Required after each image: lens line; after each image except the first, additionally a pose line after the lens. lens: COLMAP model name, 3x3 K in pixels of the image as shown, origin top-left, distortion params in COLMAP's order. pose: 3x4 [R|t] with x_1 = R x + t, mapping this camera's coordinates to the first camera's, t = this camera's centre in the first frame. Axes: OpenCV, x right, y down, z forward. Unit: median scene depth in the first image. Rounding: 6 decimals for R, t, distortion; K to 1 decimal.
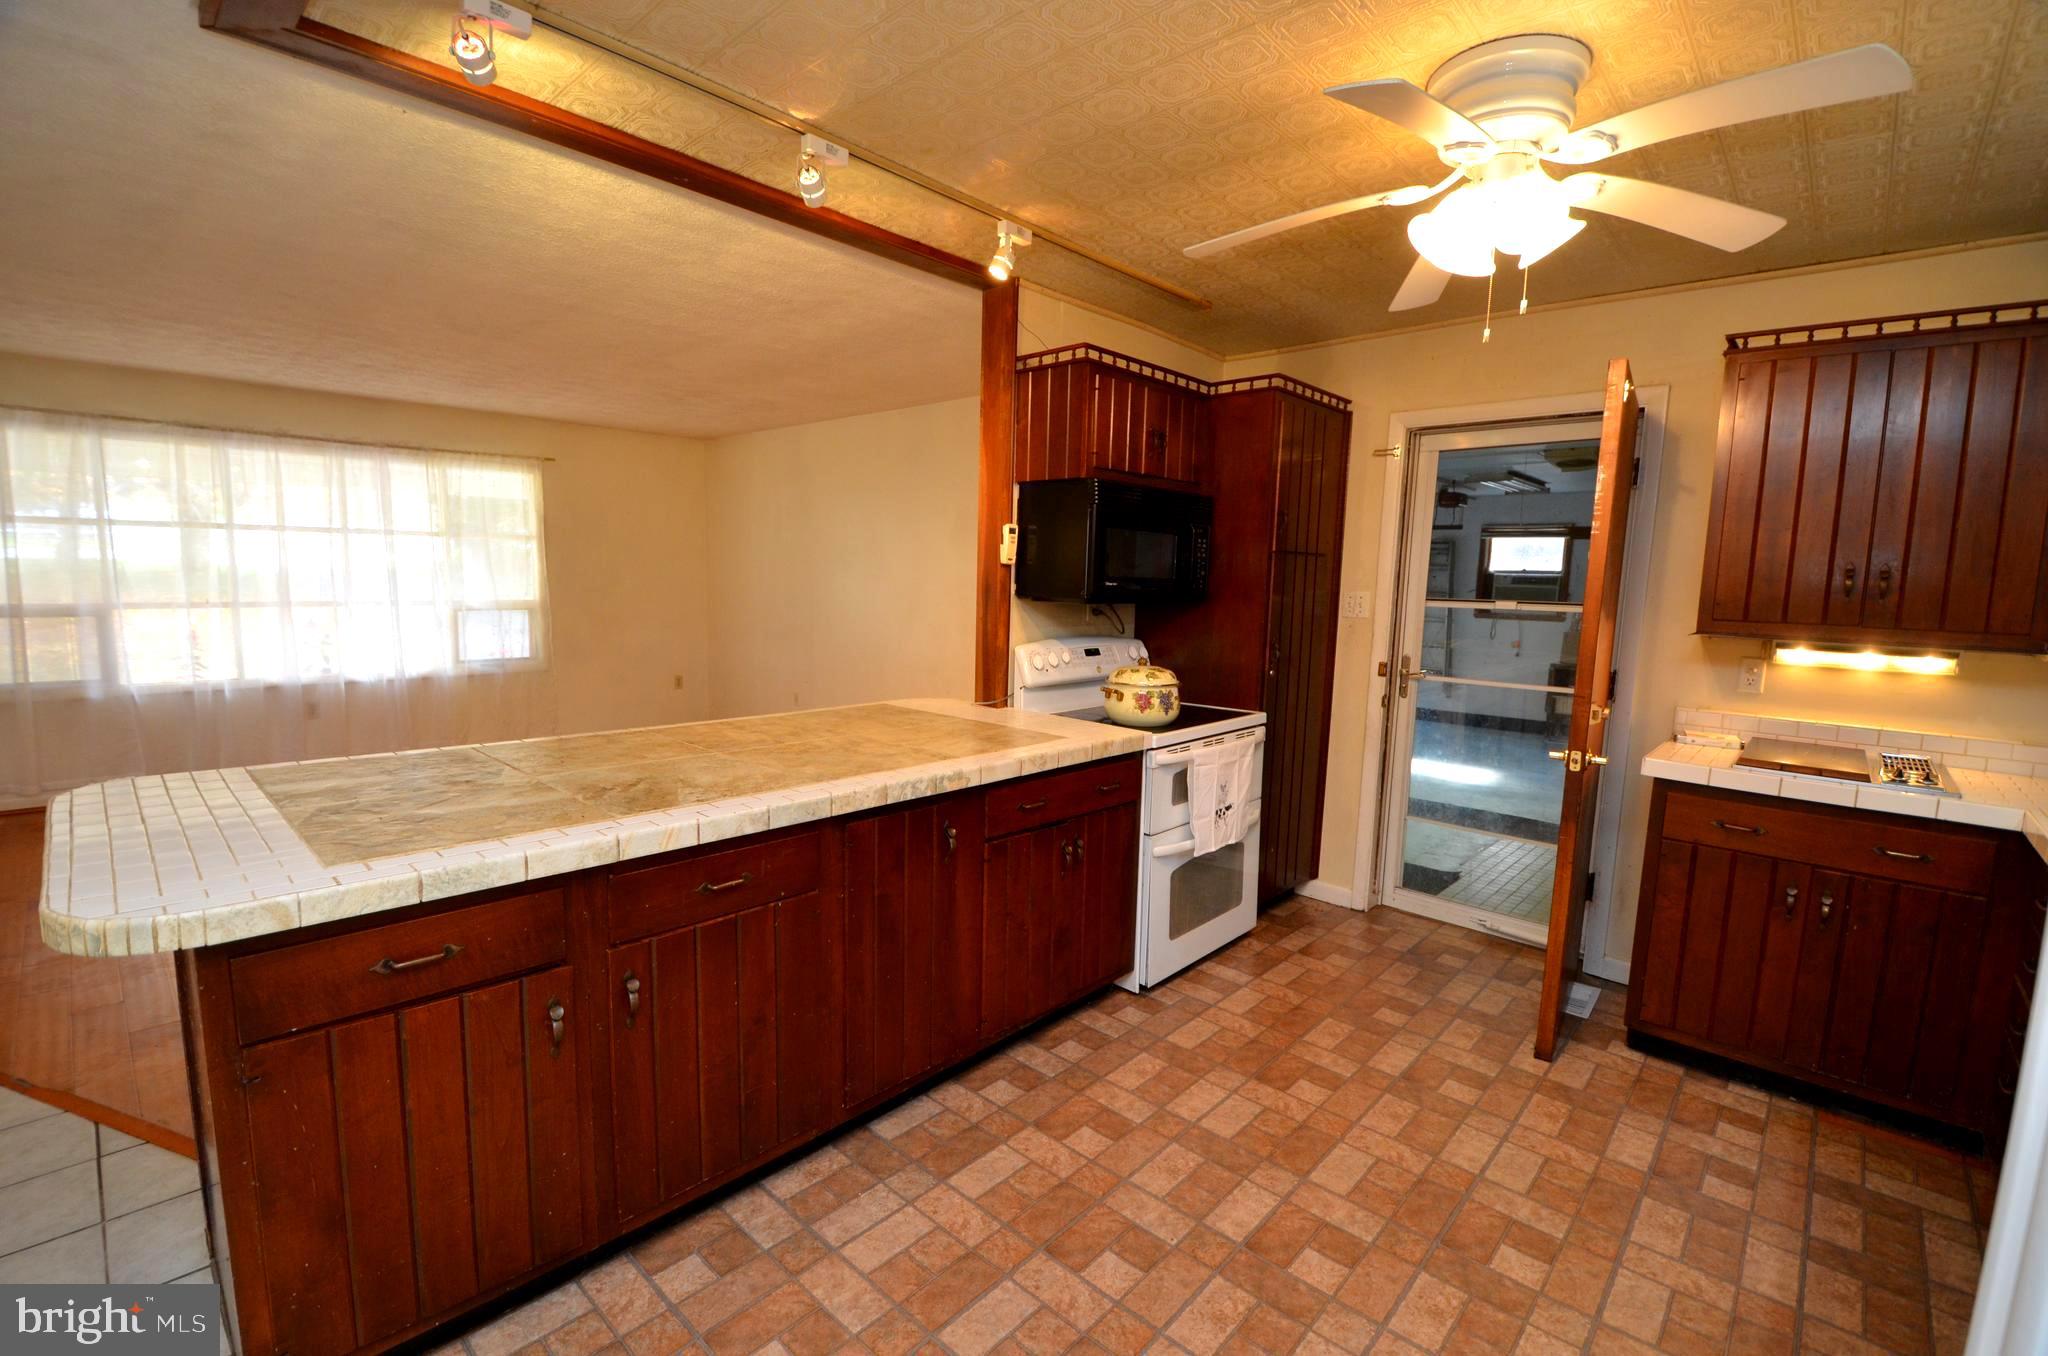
lens RADIAL K [[889.3, 0, 1027.1], [0, 889.3, 684.9], [0, 0, 1]] dist [0.005950, -0.015319]
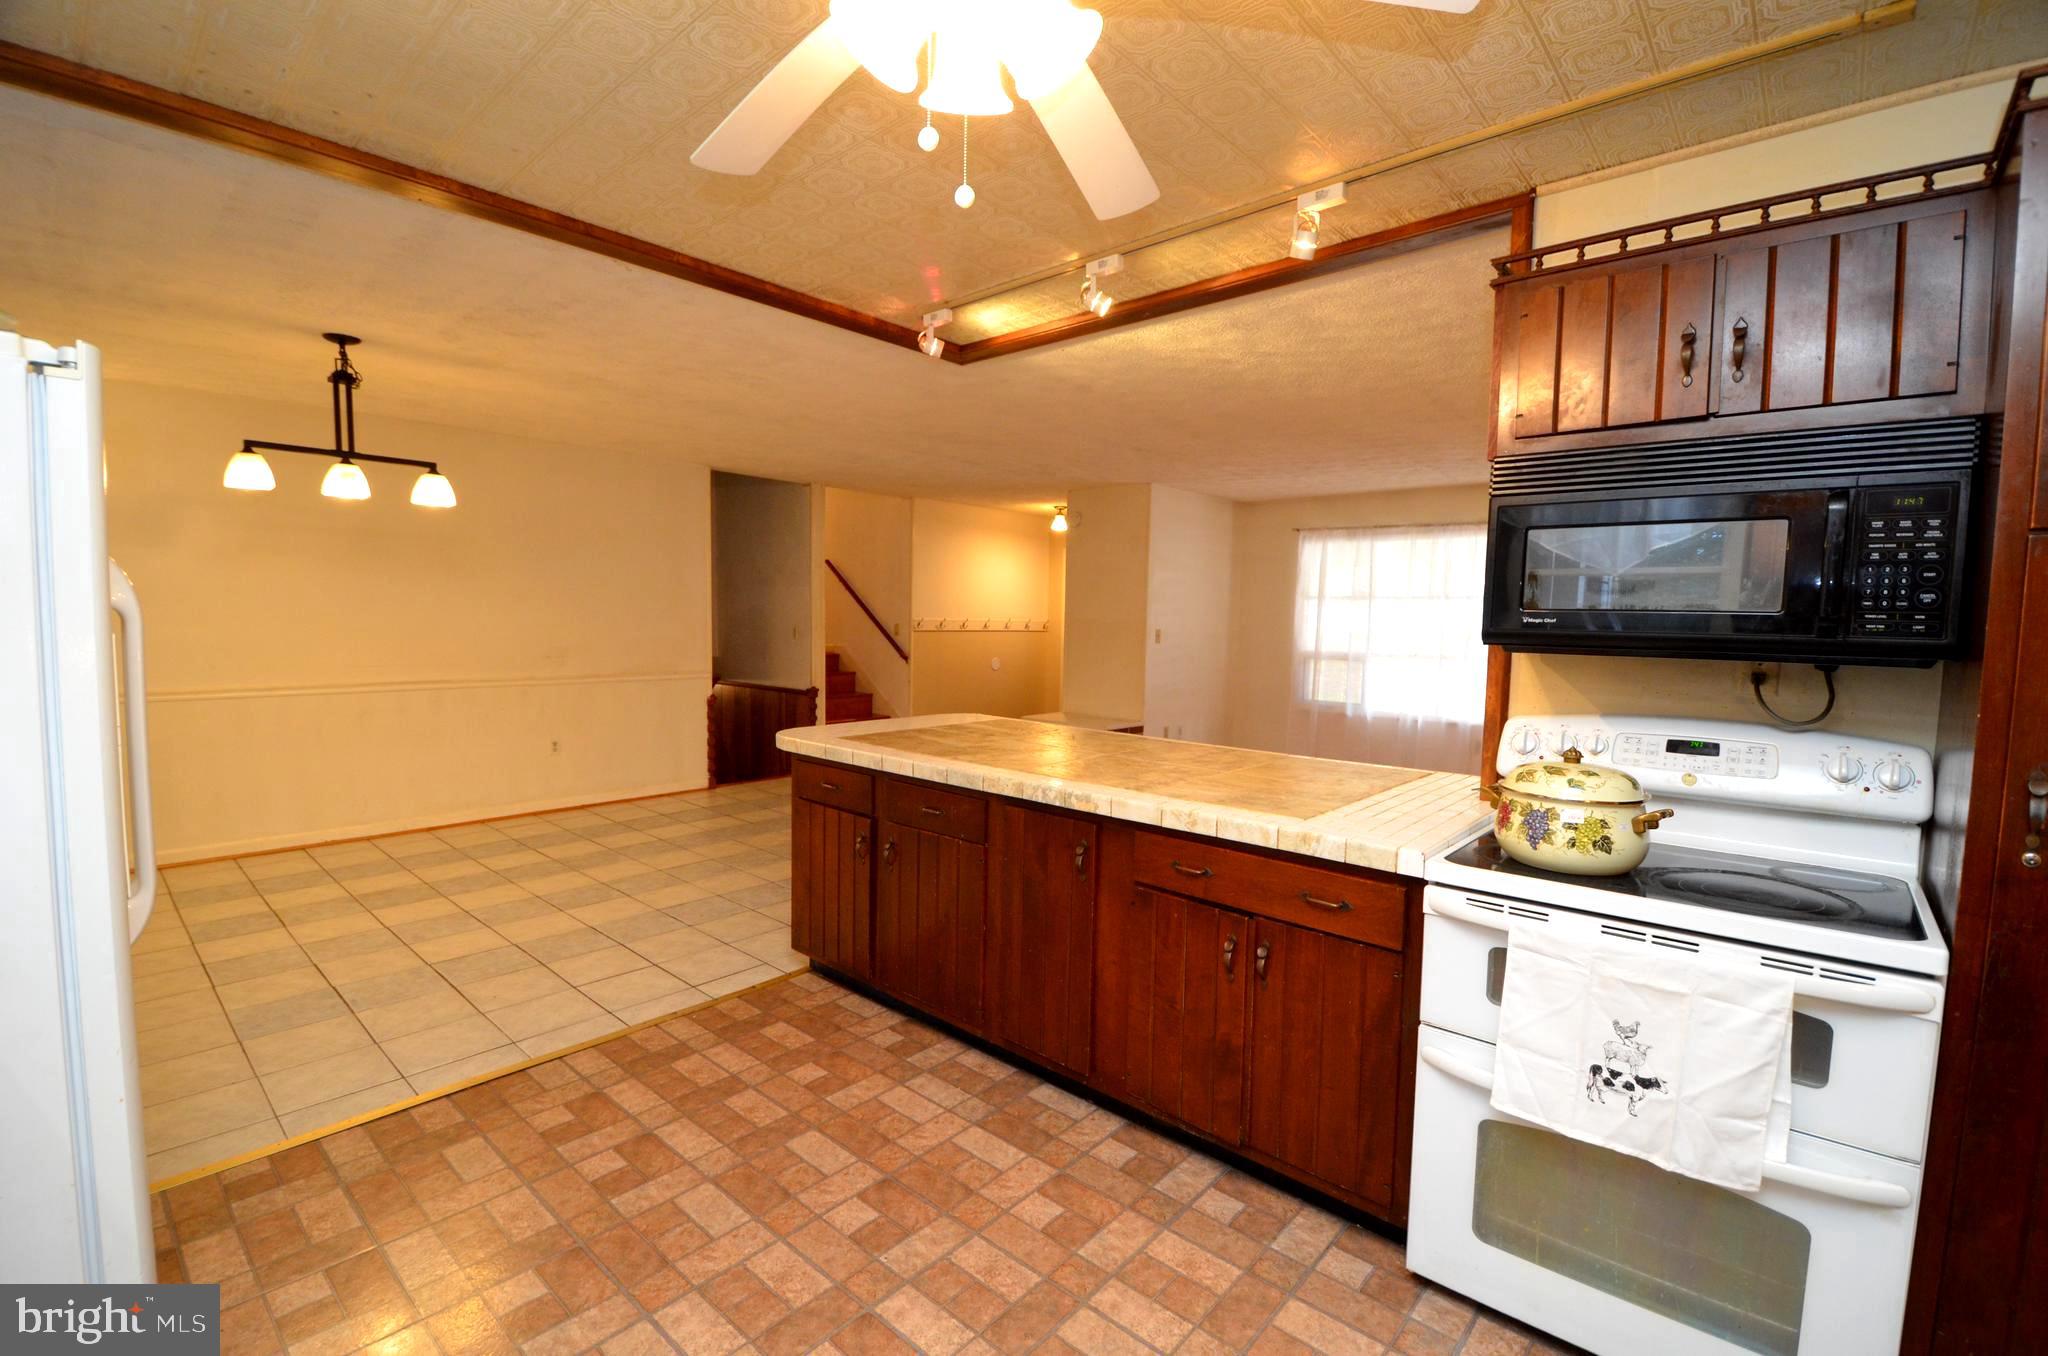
lens RADIAL K [[889.3, 0, 1027.8], [0, 889.3, 683.8], [0, 0, 1]] dist [0.005950, -0.015319]
pose [[0.019877, 0.049257, -0.998588, 0.720787], [-0.137846, 0.989382, 0.046059, -0.052093], [0.990254, 0.136736, 0.026456, 0.664696]]
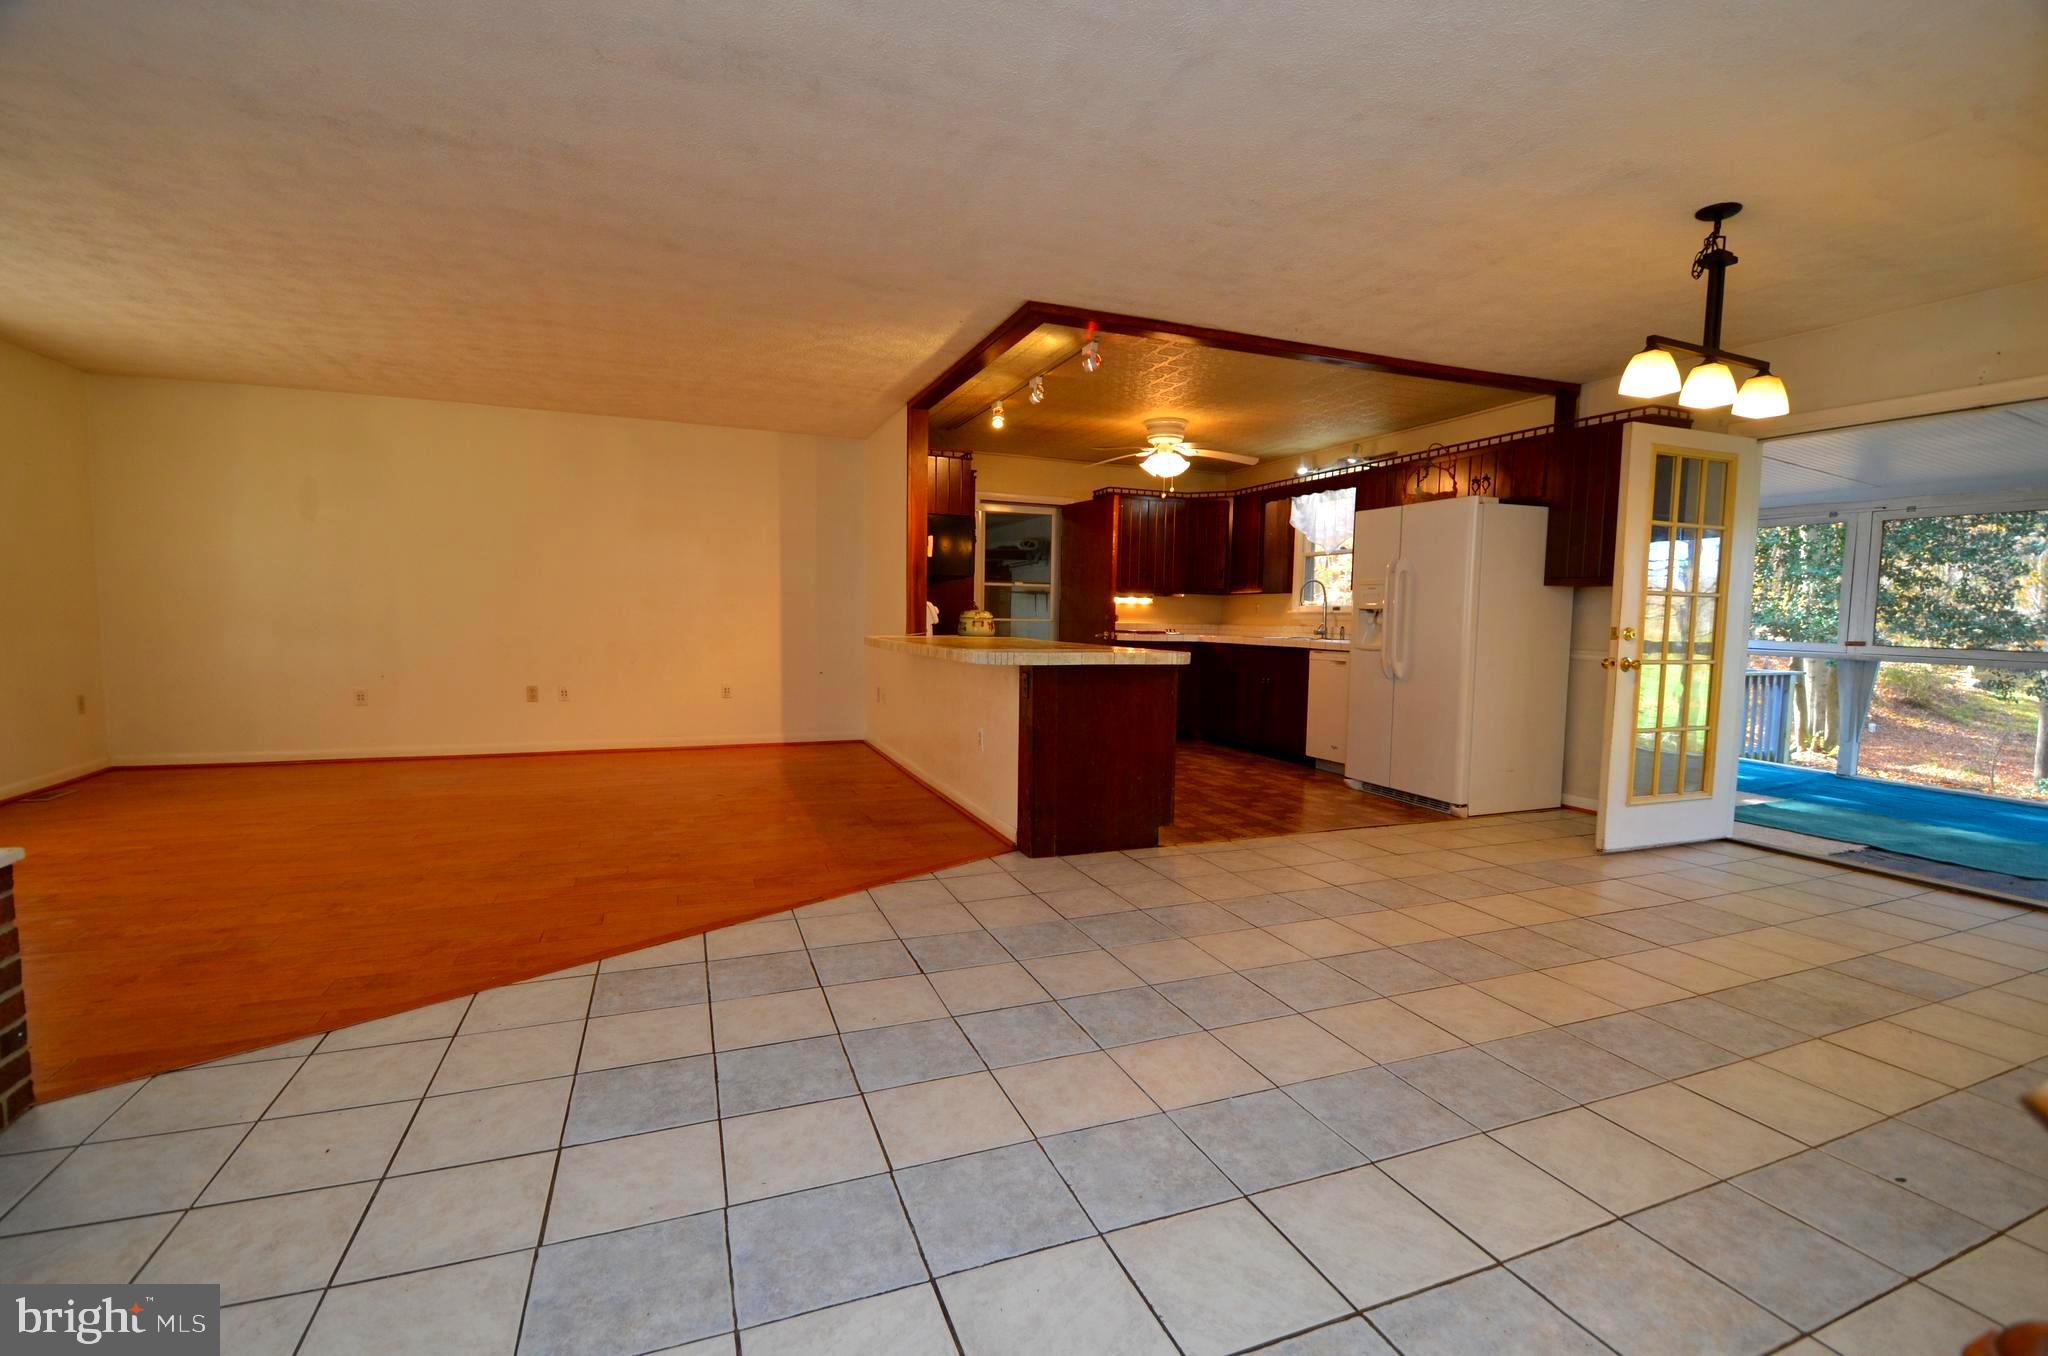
lens RADIAL K [[889.3, 0, 1026.8], [0, 889.3, 690.8], [0, 0, 1]] dist [0.005950, -0.015319]
pose [[0.432172, -0.096115, 0.896655, -1.733710], [0.102152, 0.993122, 0.057220, 0.059907], [-0.895987, 0.066866, 0.439018, 0.022043]]
